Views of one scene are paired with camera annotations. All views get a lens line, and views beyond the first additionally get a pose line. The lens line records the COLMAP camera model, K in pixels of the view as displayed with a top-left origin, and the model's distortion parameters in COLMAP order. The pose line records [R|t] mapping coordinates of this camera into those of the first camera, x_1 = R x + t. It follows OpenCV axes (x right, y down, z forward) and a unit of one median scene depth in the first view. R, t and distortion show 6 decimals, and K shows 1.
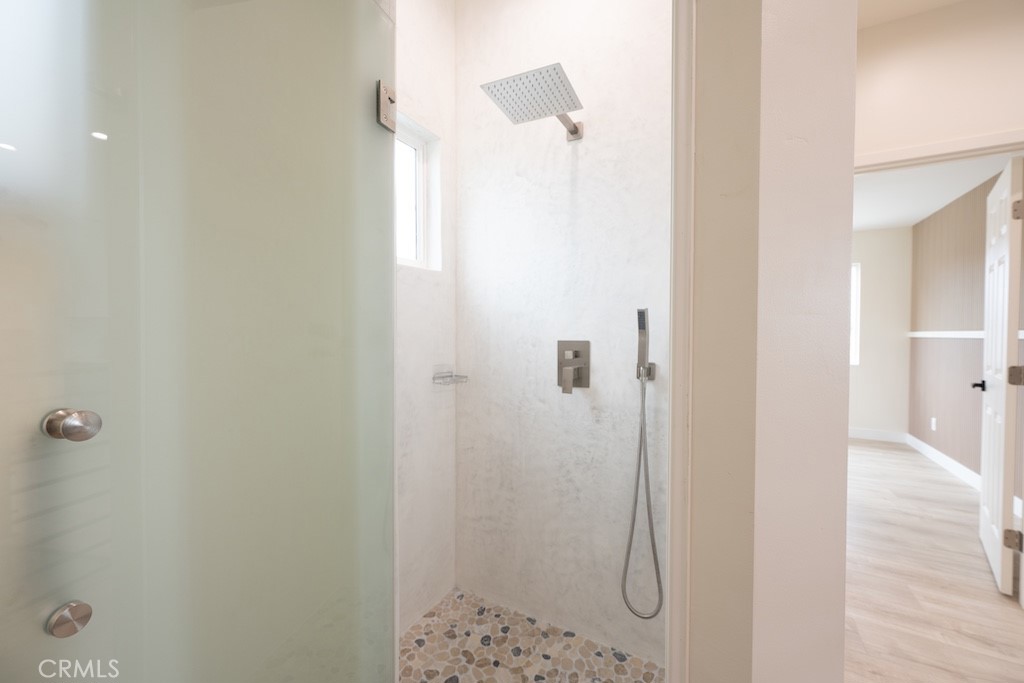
lens RADIAL K [[404.9, 0, 511.8], [0, 404.9, 339.8], [0, 0, 1]] dist [0.000032, 0.000453]
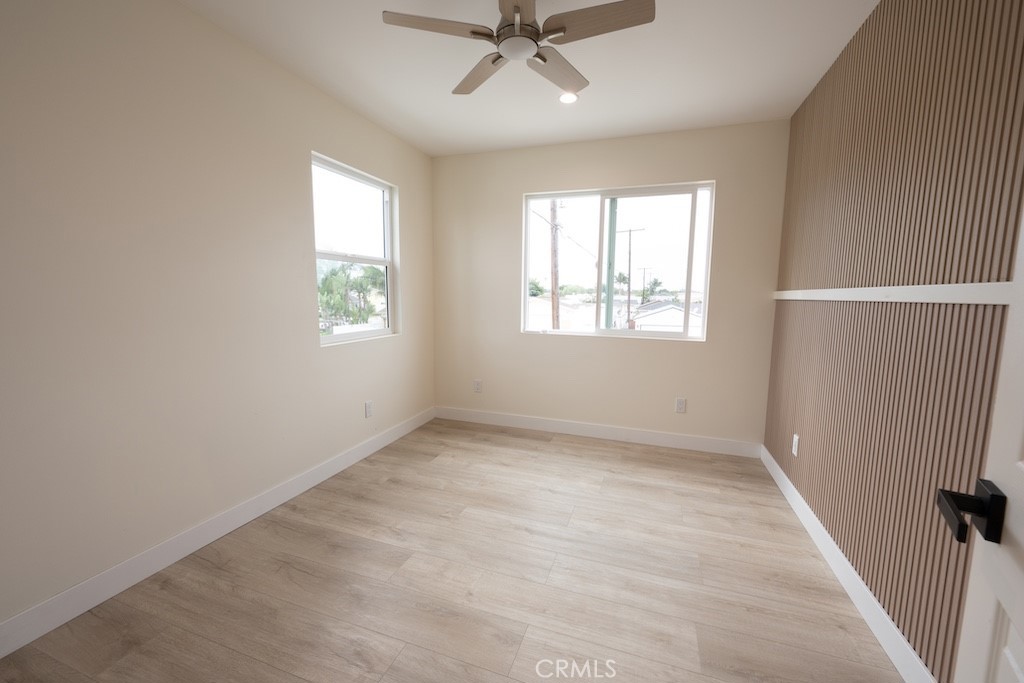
lens RADIAL K [[404.9, 0, 511.8], [0, 404.9, 339.8], [0, 0, 1]] dist [0.000032, 0.000453]
pose [[0.981273, -0.013091, 0.192176, 0.469960], [-0.007454, 0.994360, 0.105796, -0.008064], [-0.192477, -0.105247, 0.975641, 0.466599]]
